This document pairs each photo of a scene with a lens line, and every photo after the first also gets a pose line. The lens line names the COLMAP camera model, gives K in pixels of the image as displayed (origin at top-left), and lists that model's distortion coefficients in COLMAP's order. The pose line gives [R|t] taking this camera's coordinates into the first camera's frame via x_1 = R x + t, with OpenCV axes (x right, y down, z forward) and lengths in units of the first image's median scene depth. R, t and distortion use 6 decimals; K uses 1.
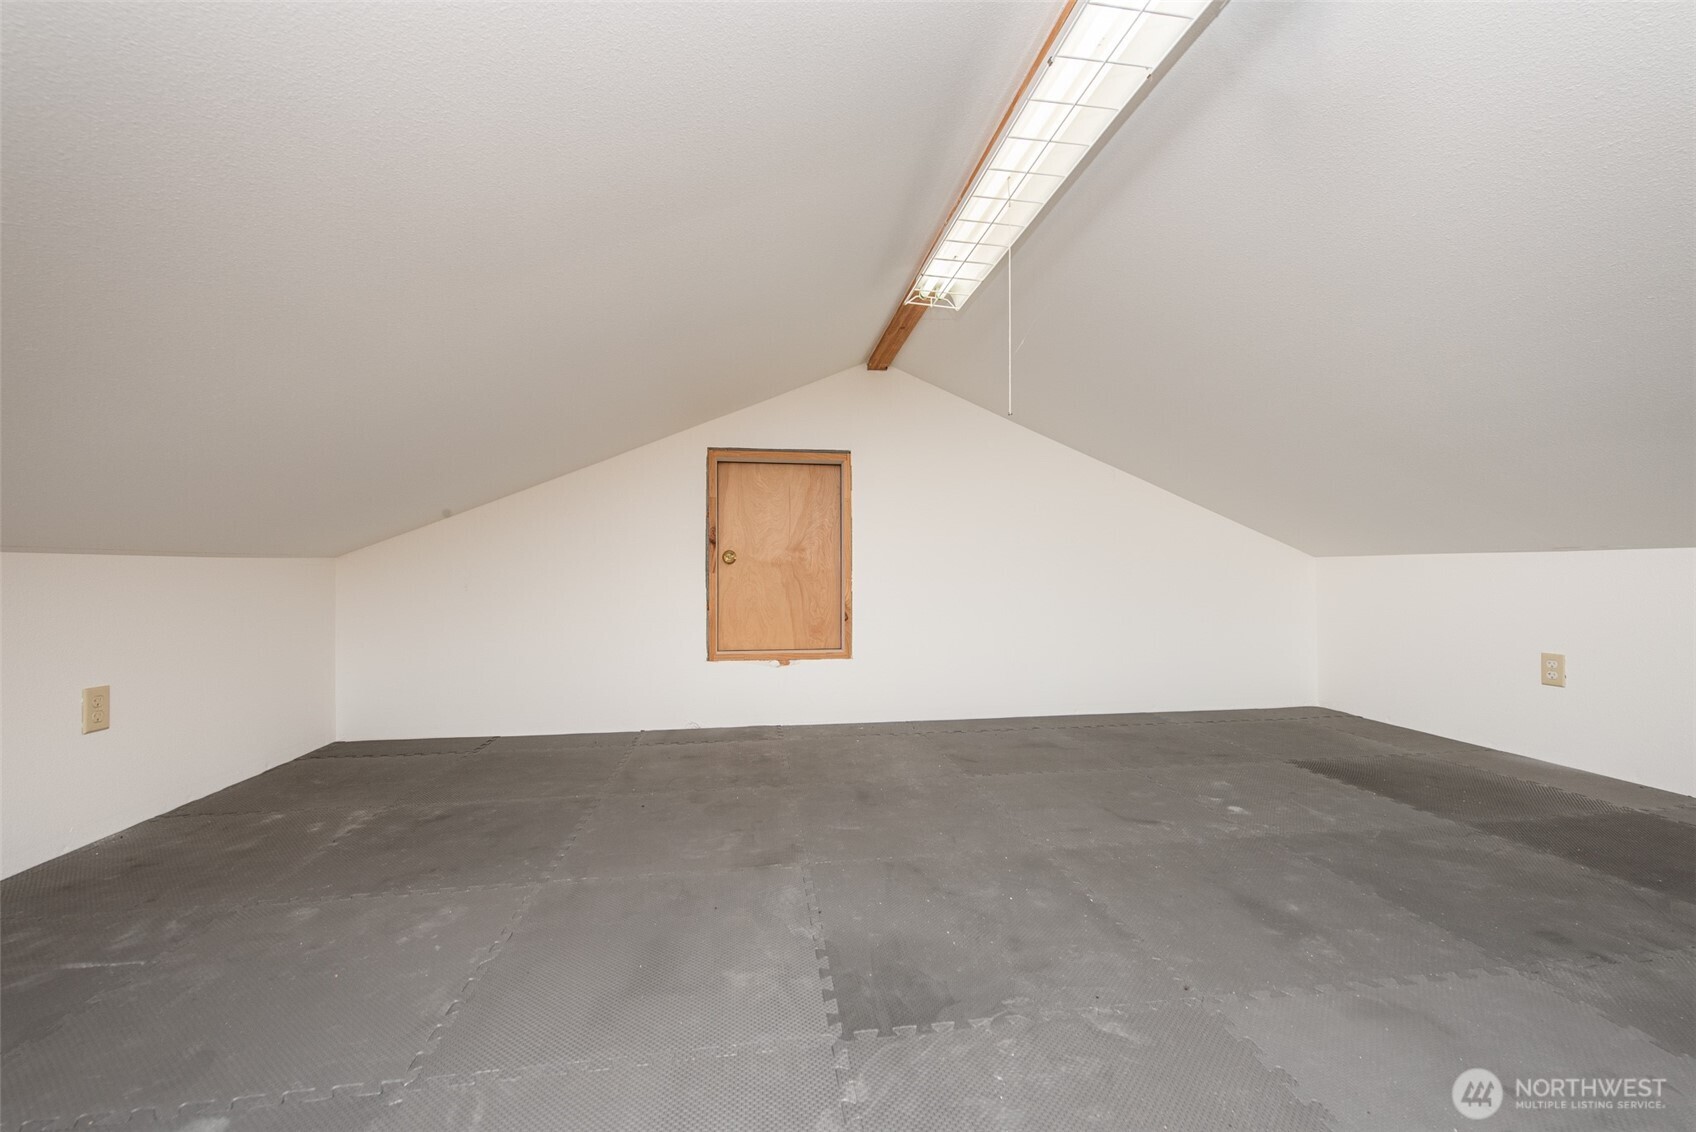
lens RADIAL K [[669.9, 0, 850.4], [0, 669.9, 566.8], [0, 0, 1]] dist [0.003548, 0.000285]
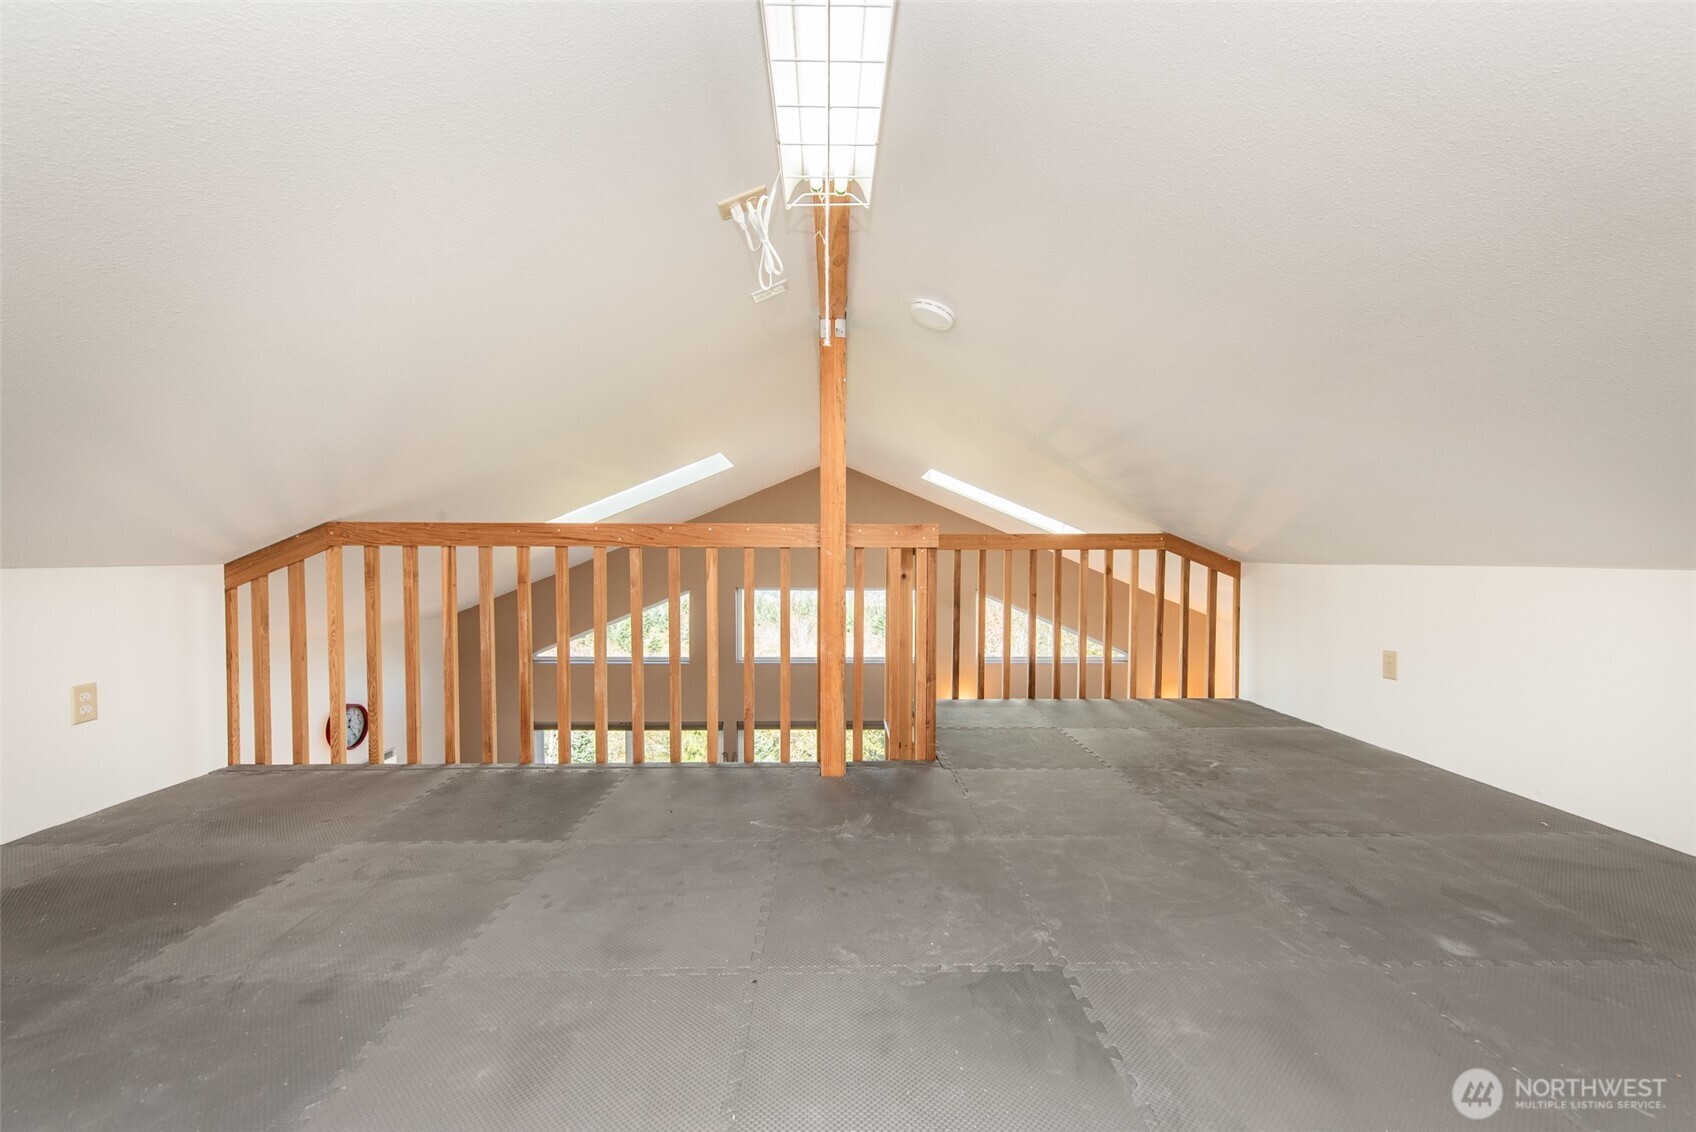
lens RADIAL K [[669.9, 0, 842.7], [0, 669.9, 570.0], [0, 0, 1]] dist [0.003548, 0.000285]
pose [[-0.990883, 0.000940, 0.134724, 0.211153], [0.002534, 0.999929, 0.011665, -0.073299], [-0.134703, 0.011900, -0.990815, 2.148249]]
